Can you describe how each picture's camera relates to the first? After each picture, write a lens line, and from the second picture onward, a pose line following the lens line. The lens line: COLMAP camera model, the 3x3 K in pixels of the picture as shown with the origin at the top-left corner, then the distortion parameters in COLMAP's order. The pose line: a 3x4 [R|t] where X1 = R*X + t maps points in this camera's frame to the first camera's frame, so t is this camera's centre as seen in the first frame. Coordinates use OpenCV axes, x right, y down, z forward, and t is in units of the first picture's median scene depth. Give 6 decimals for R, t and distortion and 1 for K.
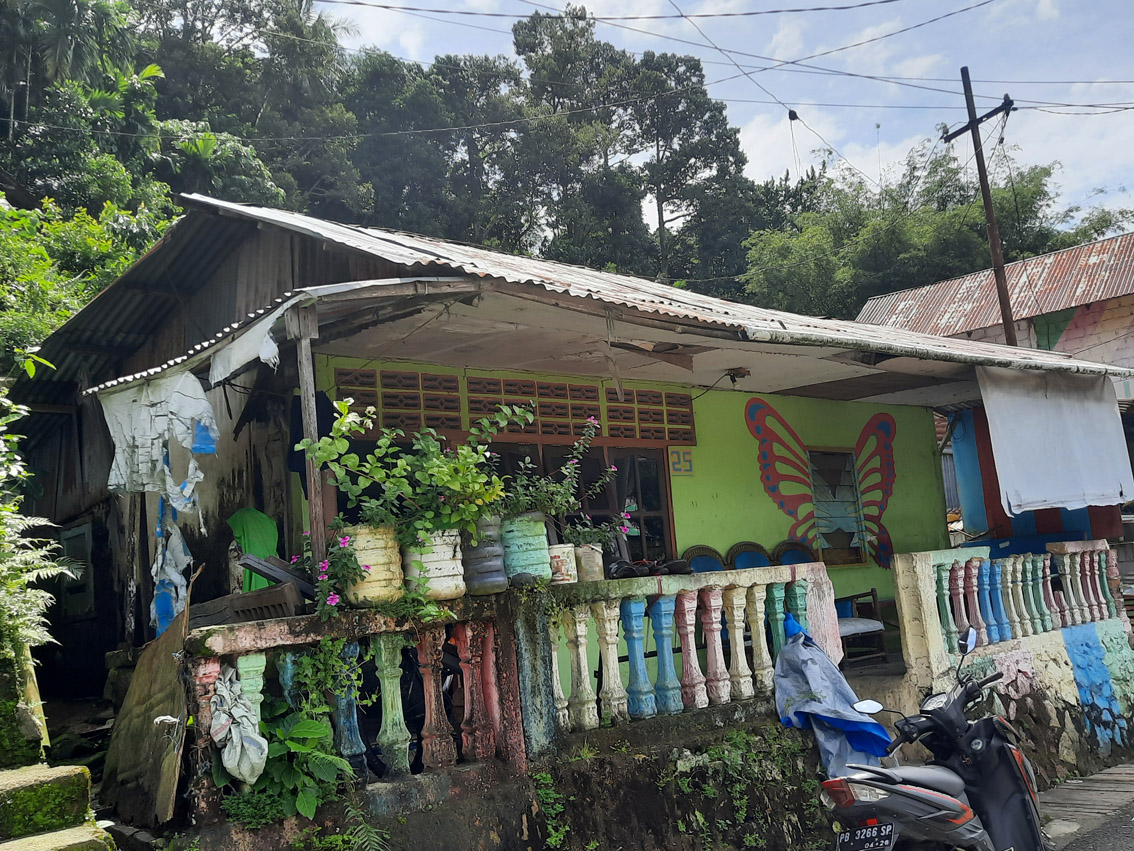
lens RADIAL K [[1140.9, 0, 568.3], [0, 1140.9, 421.8], [0, 0, 1]] dist [0.029277, 0.000000]
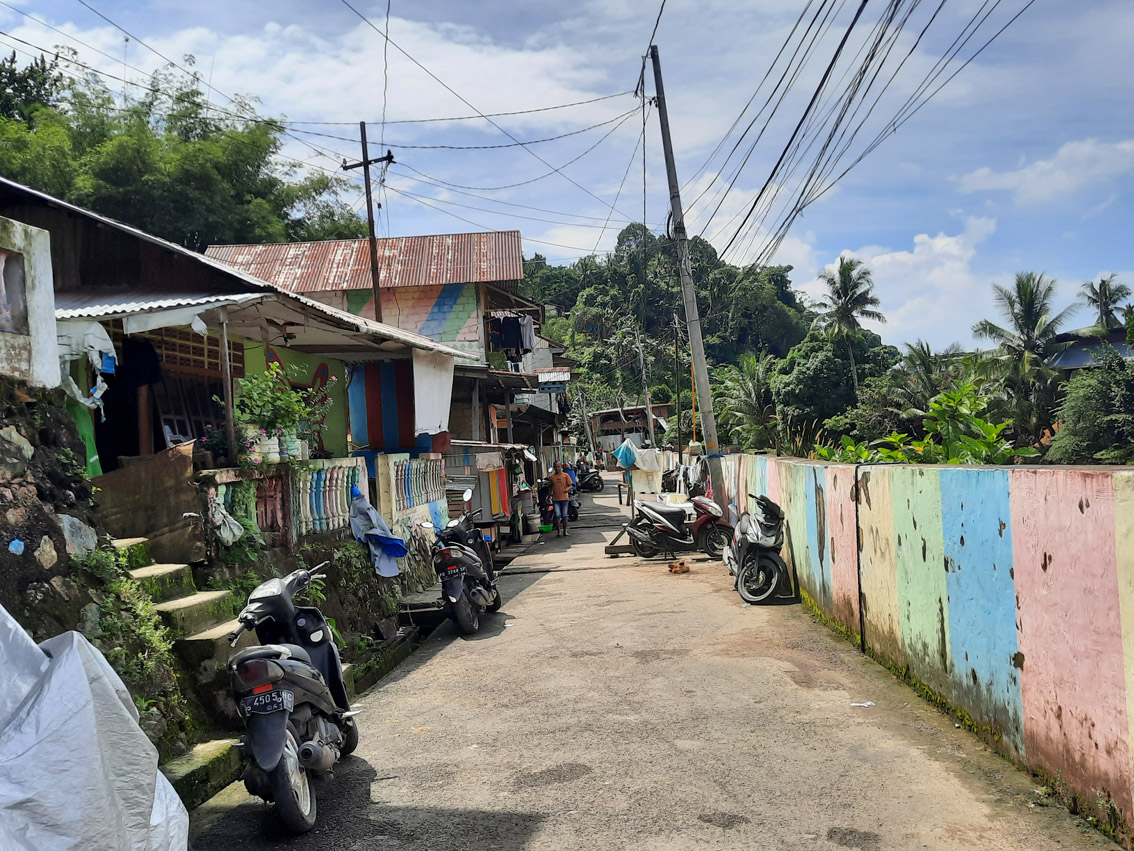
lens RADIAL K [[1140.9, 0, 566.1], [0, 1140.9, 427.9], [0, 0, 1]] dist [0.029277, 0.000000]
pose [[0.760189, 0.064585, 0.646484, -0.370607], [-0.116834, 0.992415, 0.038240, -0.014412], [-0.639110, -0.104601, 0.761969, -0.297906]]
